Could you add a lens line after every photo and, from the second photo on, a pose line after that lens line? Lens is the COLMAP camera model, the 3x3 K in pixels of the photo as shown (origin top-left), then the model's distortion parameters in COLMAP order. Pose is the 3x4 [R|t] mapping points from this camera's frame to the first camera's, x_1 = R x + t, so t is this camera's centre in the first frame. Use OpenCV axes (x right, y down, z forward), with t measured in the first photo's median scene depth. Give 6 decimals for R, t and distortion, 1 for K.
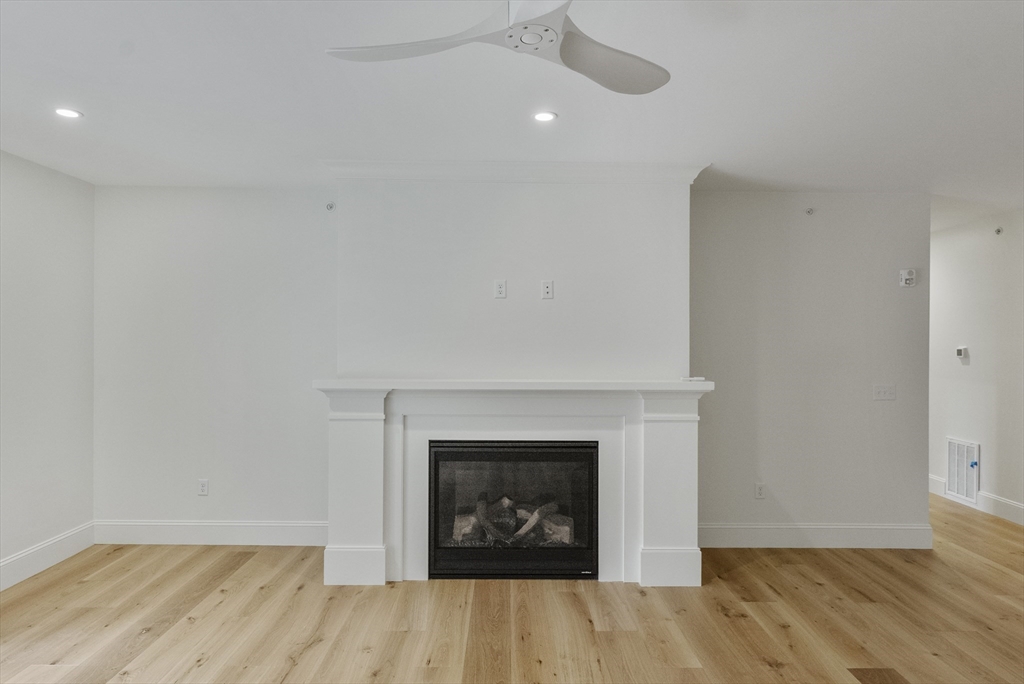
lens RADIAL K [[608.9, 0, 510.7], [0, 608.9, 337.6], [0, 0, 1]] dist [0.005172, -0.002900]
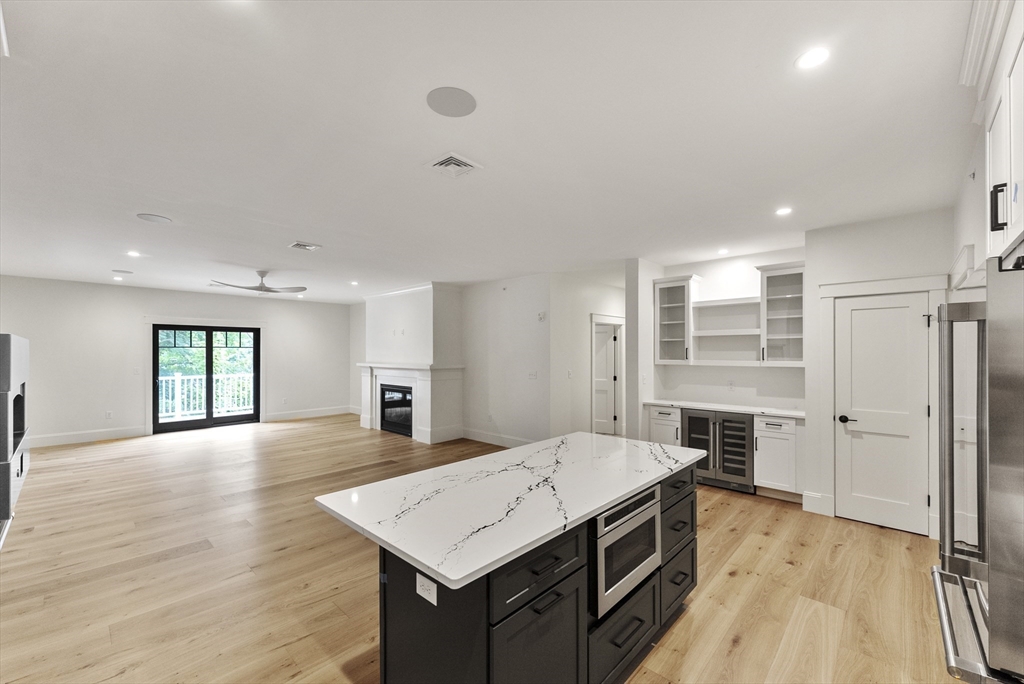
lens RADIAL K [[415.7, 0, 508.7], [0, 415.7, 350.0], [0, 0, 1]] dist [0.000850, -0.000365]
pose [[0.720782, -0.009207, -0.693100, 1.748446], [0.005366, 0.999956, -0.007703, 0.021706], [0.693141, 0.001833, 0.720800, -0.038570]]
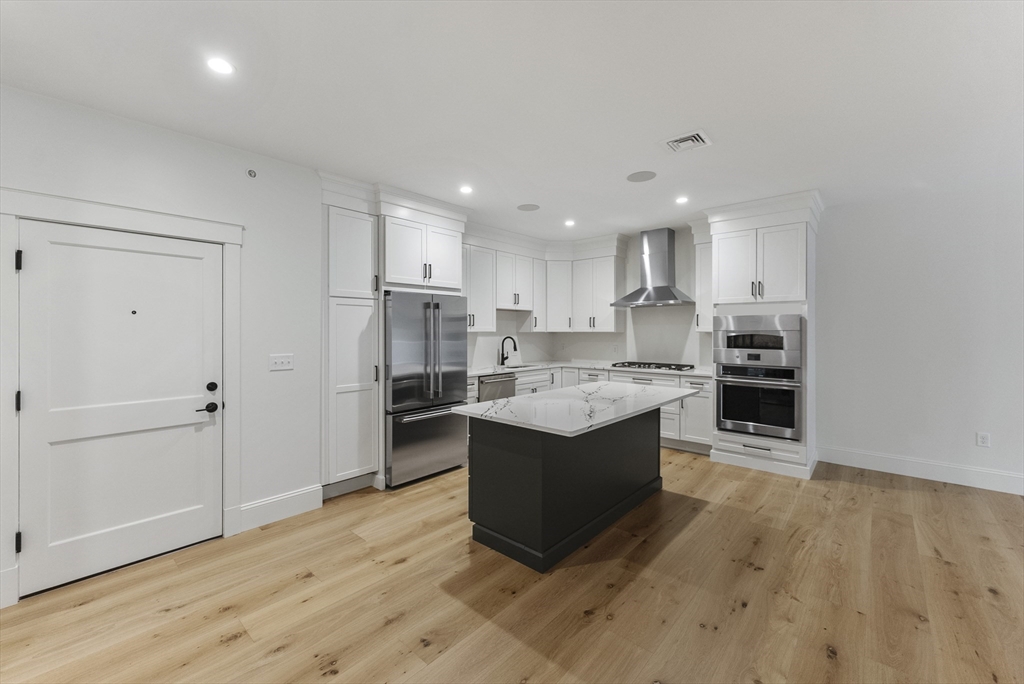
lens RADIAL K [[415.7, 0, 508.8], [0, 415.7, 332.1], [0, 0, 1]] dist [0.000850, -0.000365]
pose [[-0.738541, -0.005101, 0.674189, 0.973223], [-0.002690, 0.999986, 0.004619, 0.047737], [-0.674203, 0.001598, -0.738544, 1.105549]]
